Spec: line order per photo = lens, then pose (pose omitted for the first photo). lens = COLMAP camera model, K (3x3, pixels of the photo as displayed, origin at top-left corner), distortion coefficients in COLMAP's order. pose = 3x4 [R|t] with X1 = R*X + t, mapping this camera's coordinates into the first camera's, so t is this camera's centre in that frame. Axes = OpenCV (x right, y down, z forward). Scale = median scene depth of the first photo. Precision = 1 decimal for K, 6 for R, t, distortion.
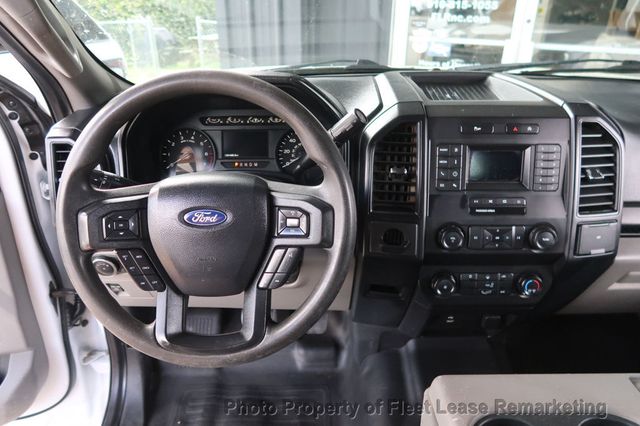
lens RADIAL K [[443.4, 0, 320.0], [0, 443.4, 213.0], [0, 0, 1]] dist [-0.010375, -0.002069]
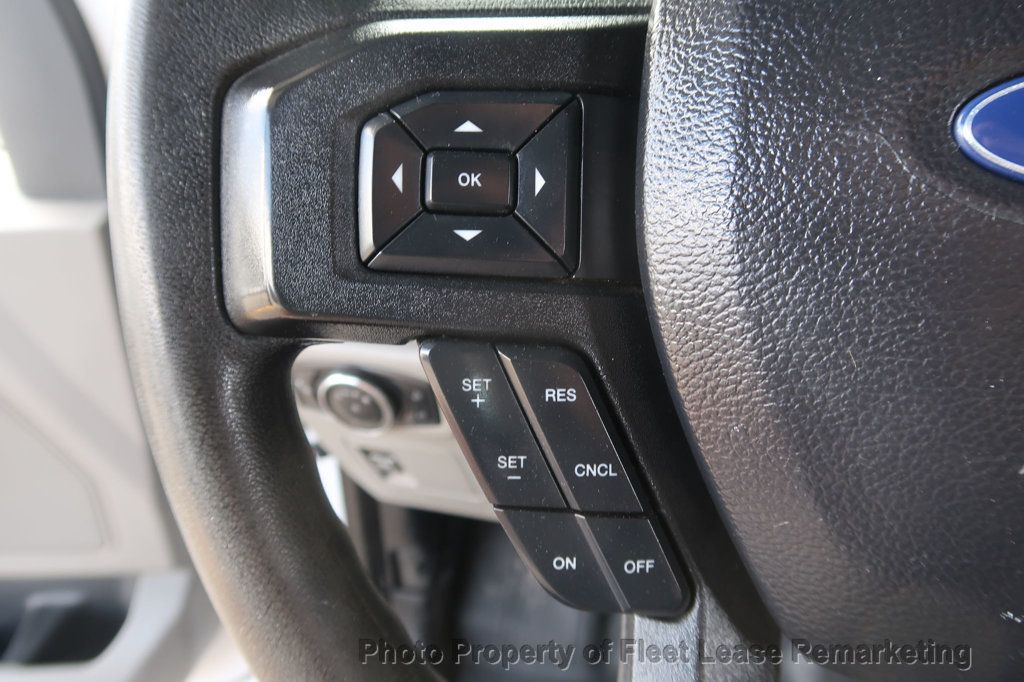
lens RADIAL K [[709.4, 0, 512.0], [0, 709.4, 341.0], [0, 0, 1]] dist [-0.010375, -0.002069]
pose [[0.966340, 0.085472, -0.242655, -0.367204], [-0.078555, 0.996183, 0.038059, 0.071856], [0.244982, -0.017716, 0.969366, 0.755671]]
